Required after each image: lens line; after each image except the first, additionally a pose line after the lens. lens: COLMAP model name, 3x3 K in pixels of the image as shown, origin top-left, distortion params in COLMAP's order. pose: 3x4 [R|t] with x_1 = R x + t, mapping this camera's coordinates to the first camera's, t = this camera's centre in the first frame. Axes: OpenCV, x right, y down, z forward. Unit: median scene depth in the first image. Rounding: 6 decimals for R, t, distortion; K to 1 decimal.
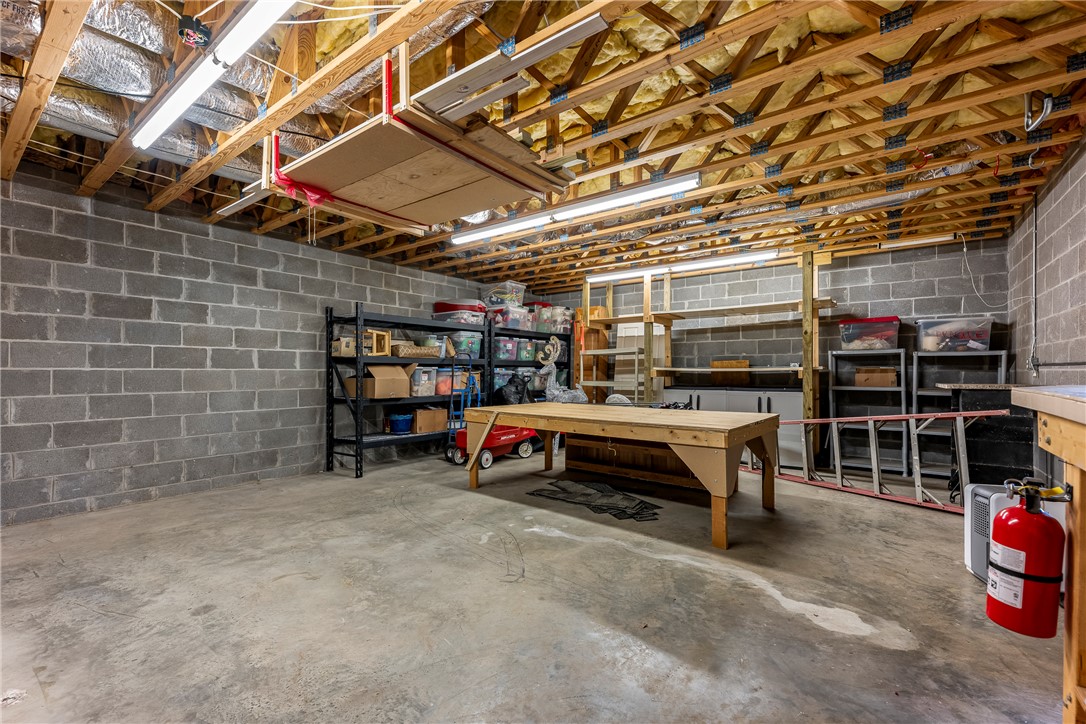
lens RADIAL K [[476.4, 0, 544.8], [0, 476.4, 367.5], [0, 0, 1]] dist [-0.001081, 0.000105]
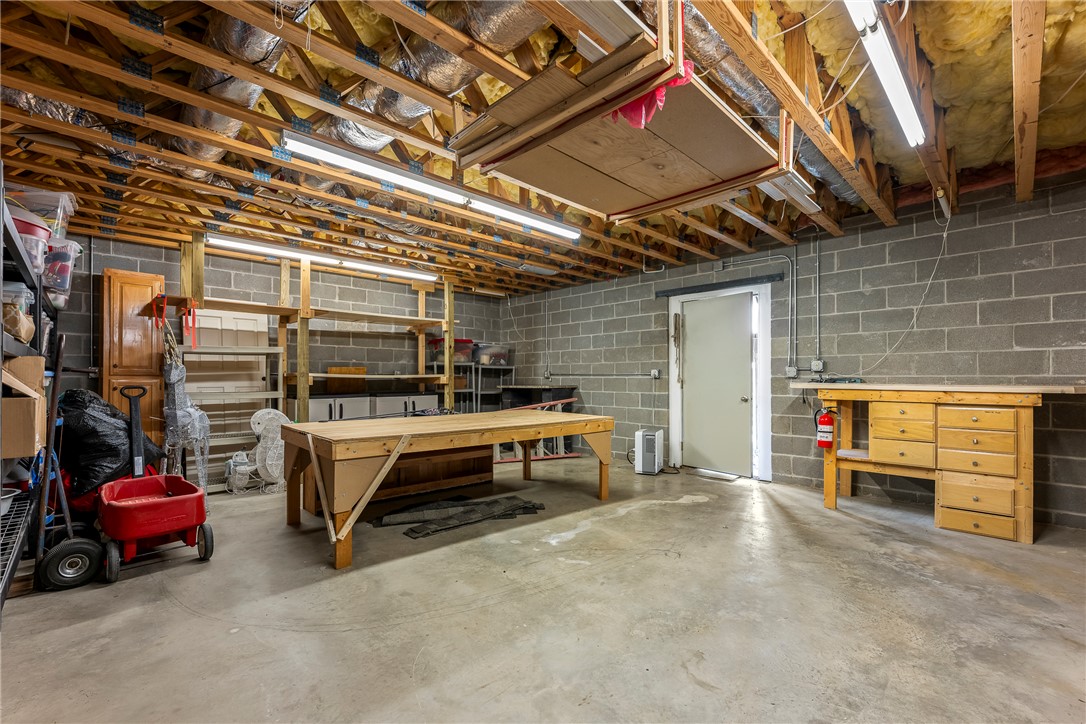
lens RADIAL K [[476.4, 0, 545.5], [0, 476.4, 372.3], [0, 0, 1]] dist [-0.001081, 0.000105]
pose [[0.128449, 0.013183, 0.991628, -0.877444], [-0.009399, 0.999883, -0.012075, 0.007718], [-0.991672, -0.007769, 0.128558, 0.796447]]
